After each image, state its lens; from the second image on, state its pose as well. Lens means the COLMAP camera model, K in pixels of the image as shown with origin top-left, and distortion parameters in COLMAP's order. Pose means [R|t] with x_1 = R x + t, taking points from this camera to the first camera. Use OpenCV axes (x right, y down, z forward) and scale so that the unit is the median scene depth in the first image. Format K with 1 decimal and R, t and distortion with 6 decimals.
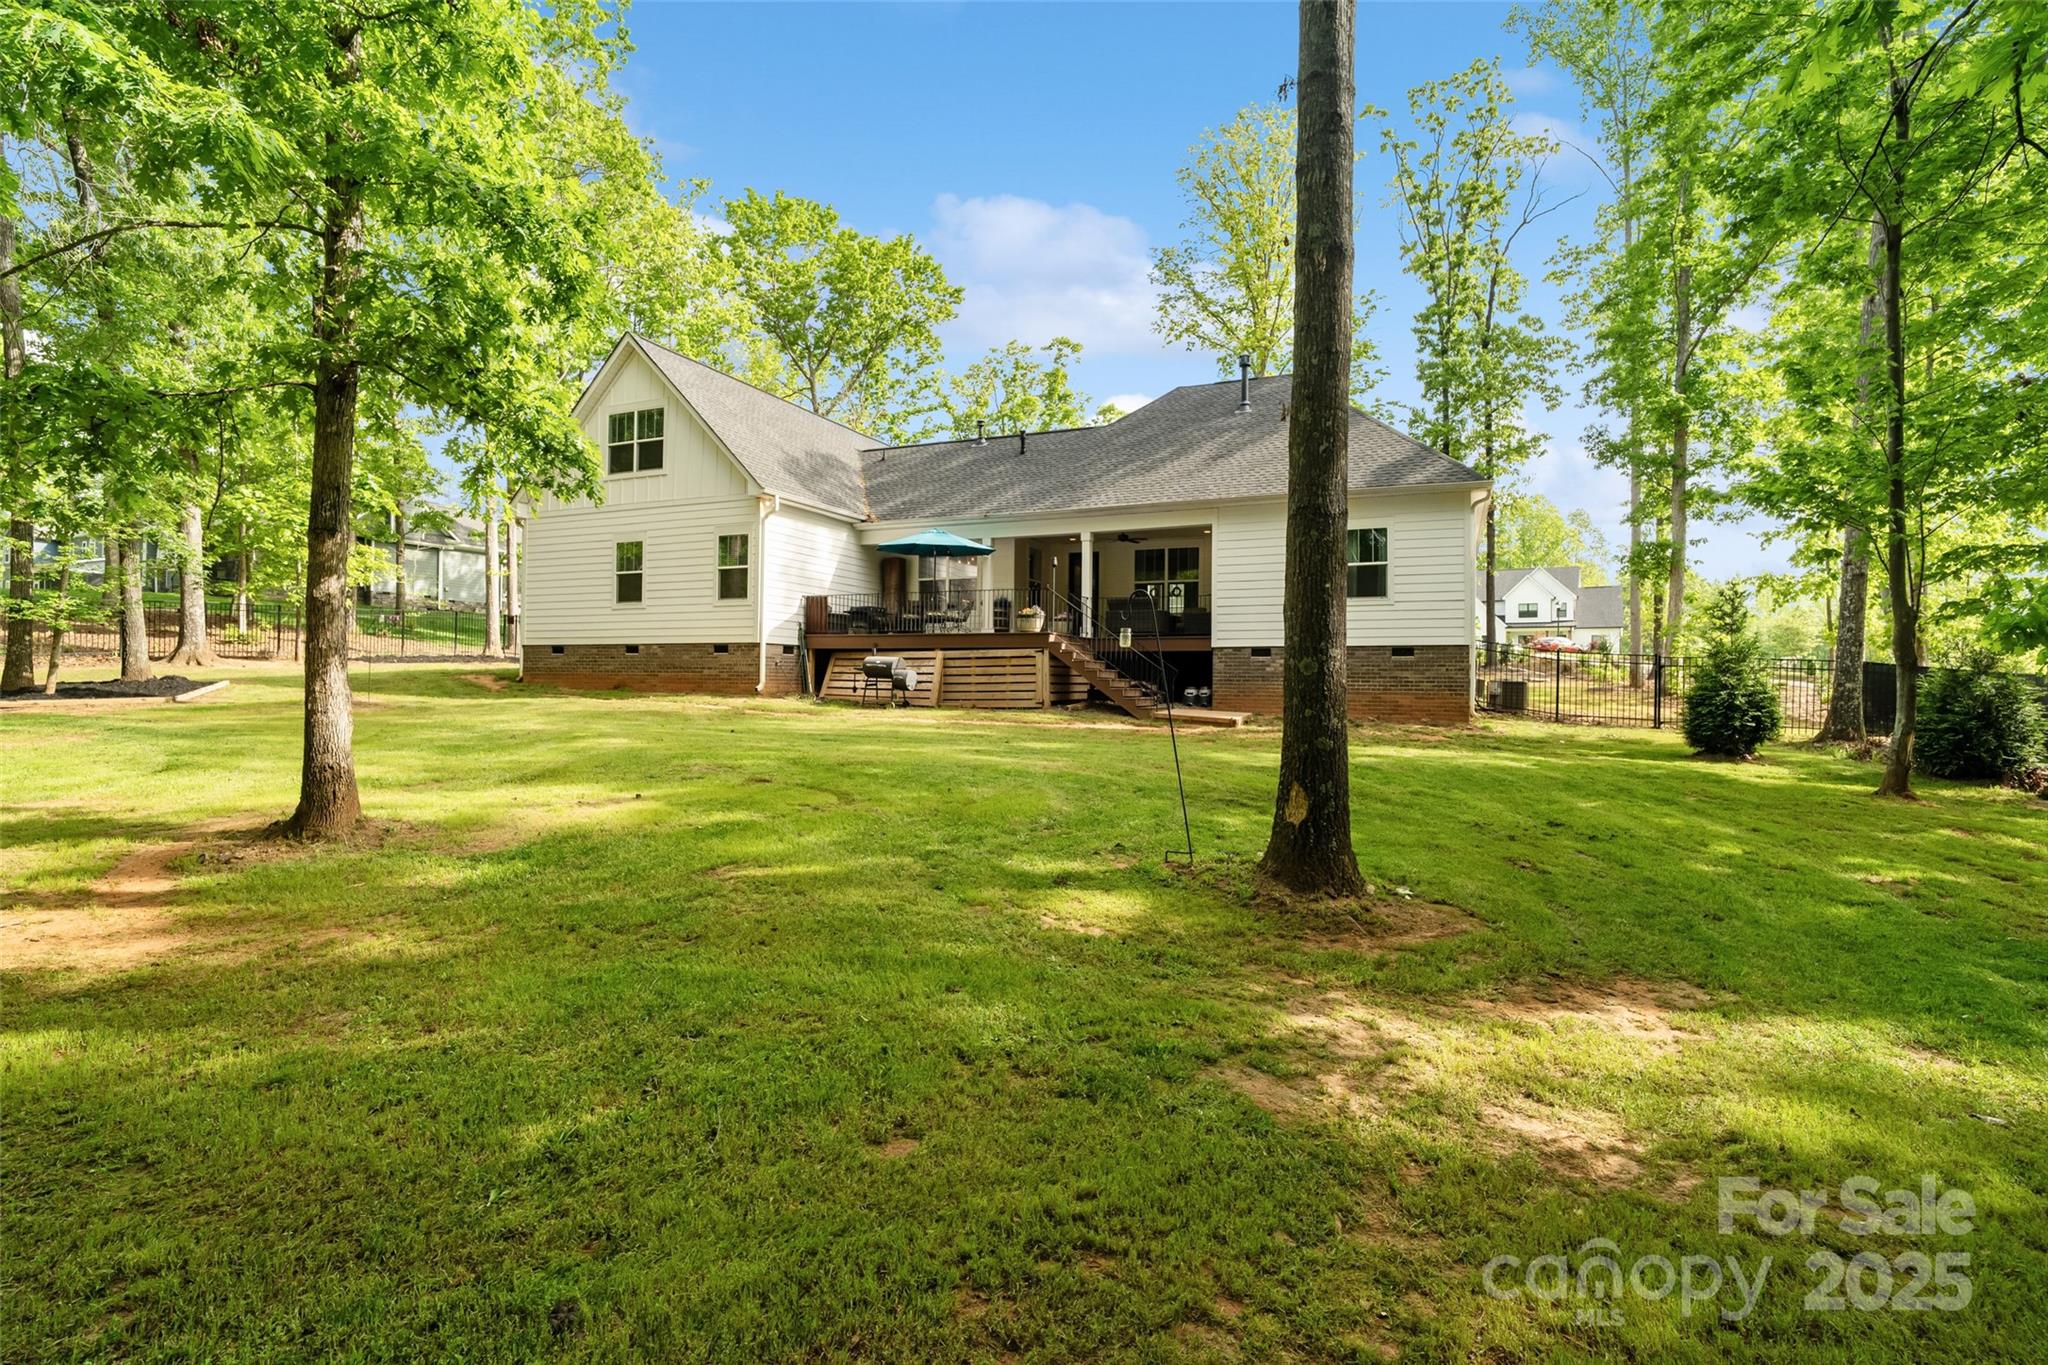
lens RADIAL K [[995.1, 0, 1024.0], [0, 995.1, 682.5], [0, 0, 1]] dist [0.002859, 0.000101]
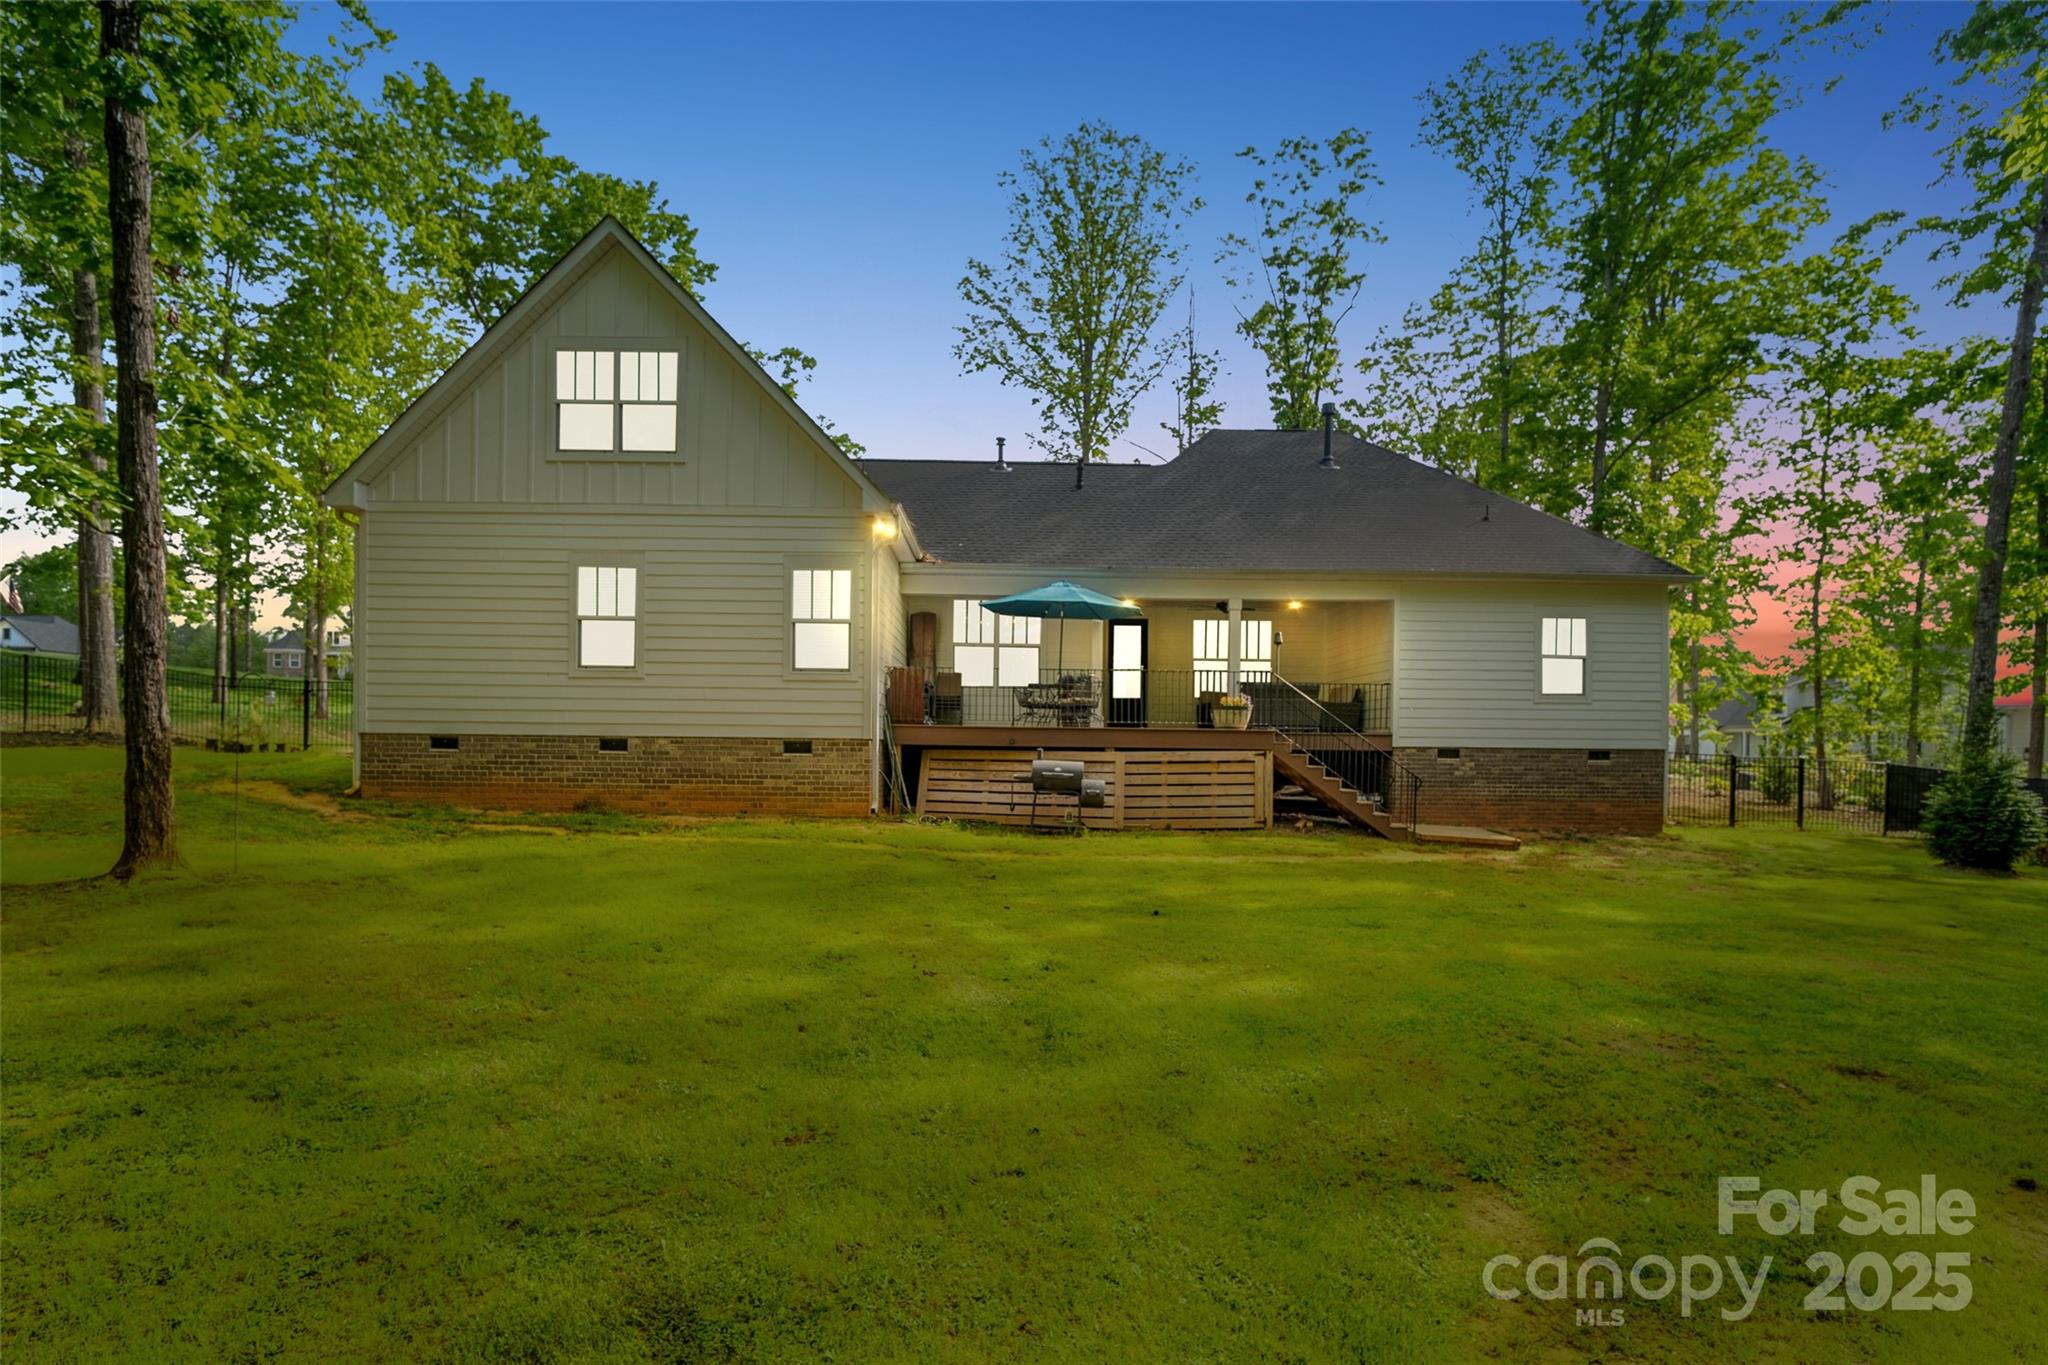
lens RADIAL K [[1018.9, 0, 1006.1], [0, 1018.9, 760.4], [0, 0, 1]] dist [-0.001845, -0.000121]
pose [[0.909465, -0.005310, 0.415748, -0.440694], [-0.004971, 0.999708, 0.023644, -0.040132], [-0.415752, -0.023570, 0.909173, 0.336863]]
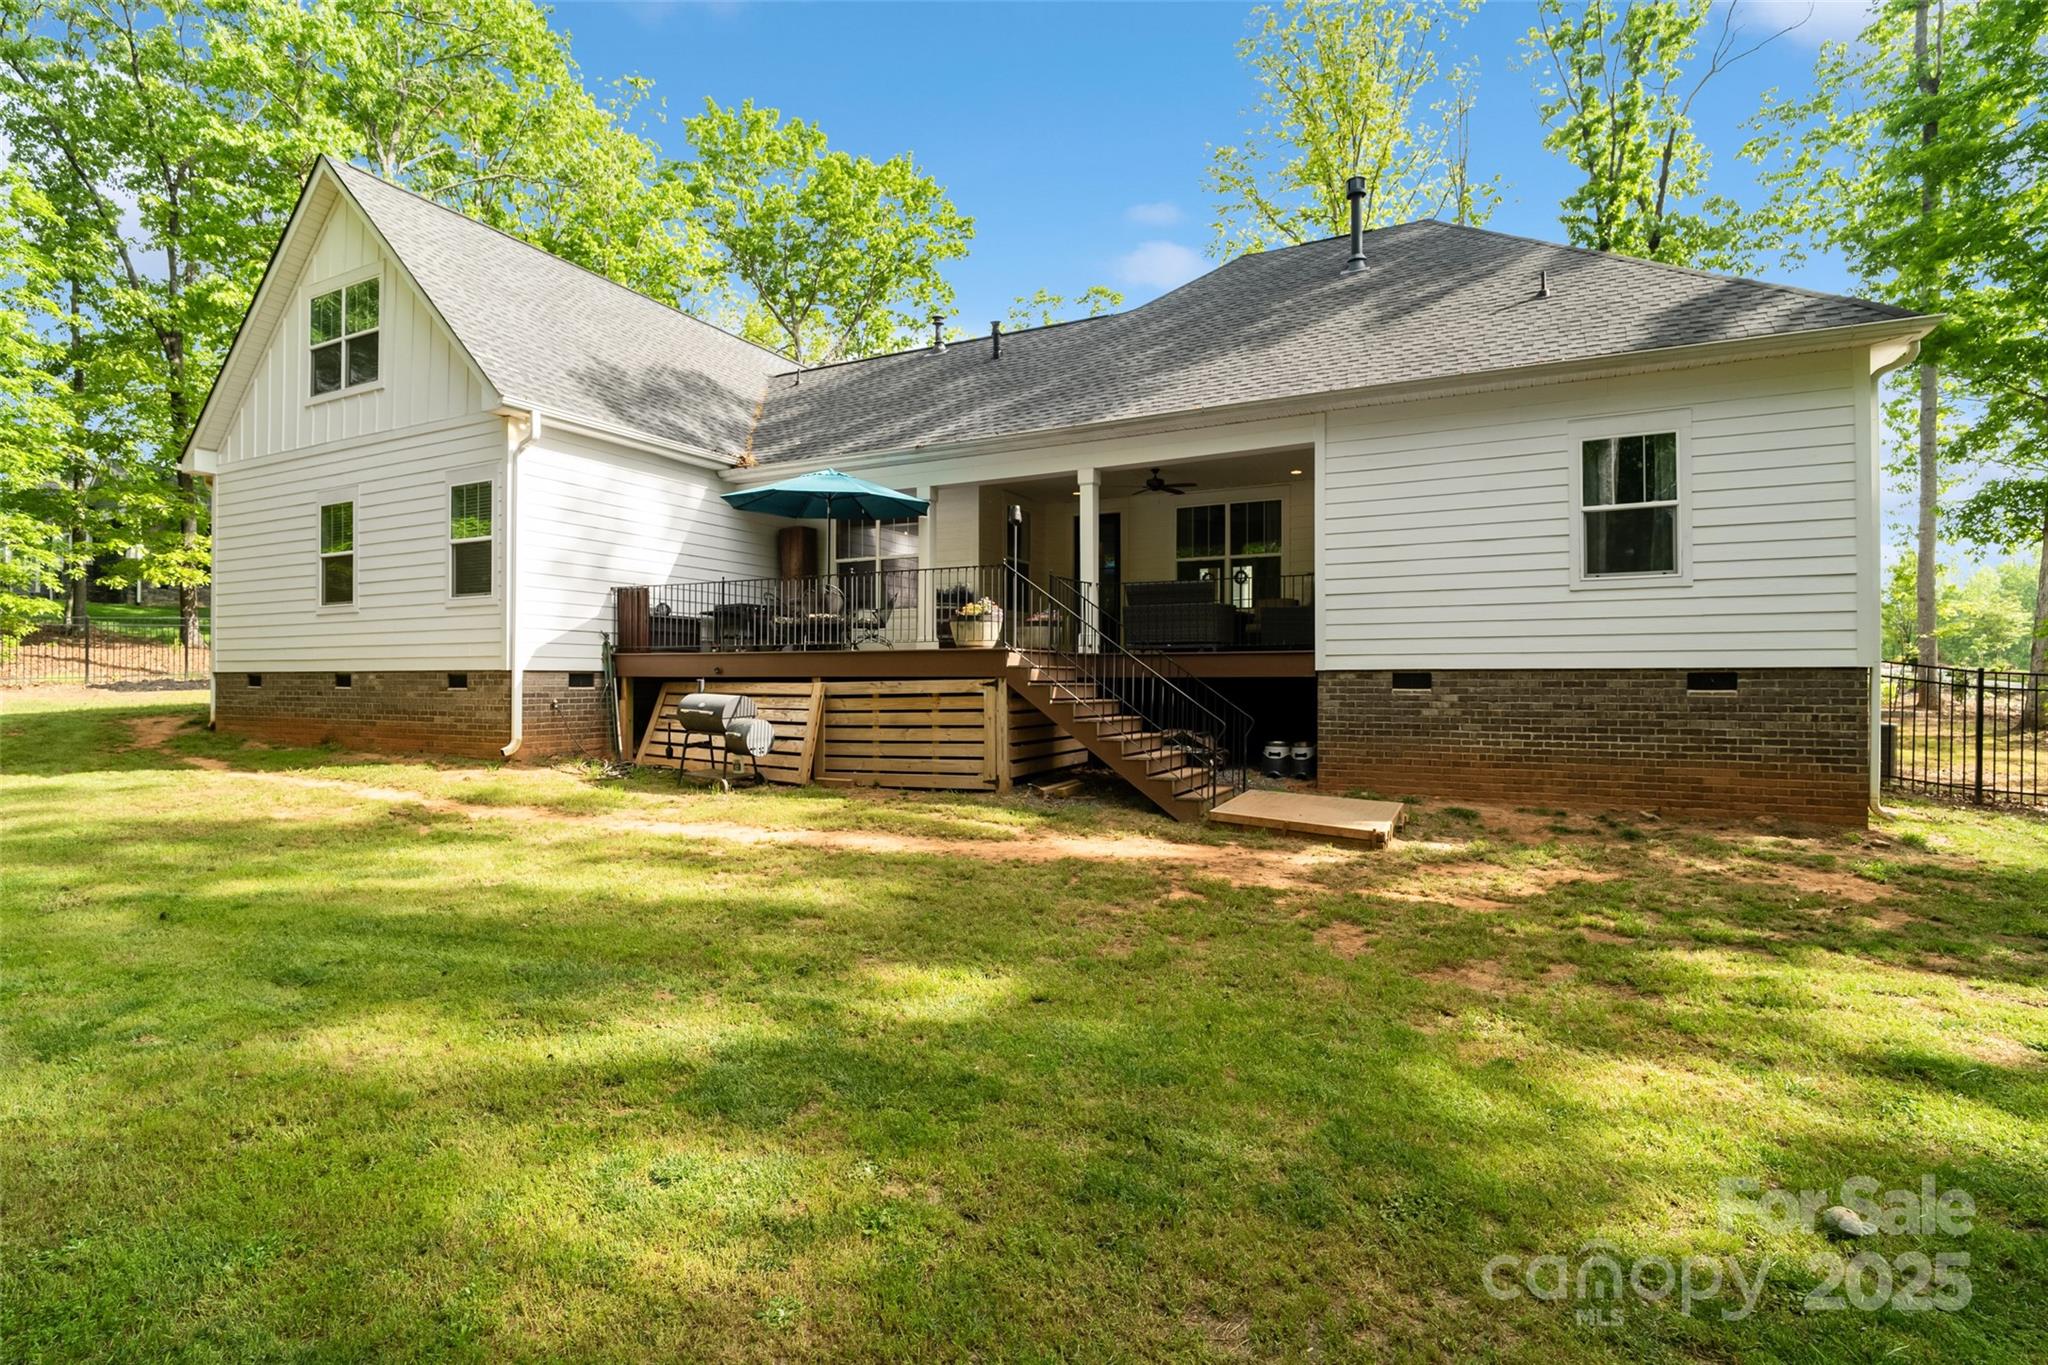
lens RADIAL K [[971.9, 0, 1024.0], [0, 971.9, 682.5], [0, 0, 1]] dist [-0.002485, -0.000136]
pose [[0.998091, -0.009165, -0.061072, 0.059324], [0.009523, 0.999939, 0.005587, -0.031668], [0.061017, -0.006157, 0.998118, 0.438704]]
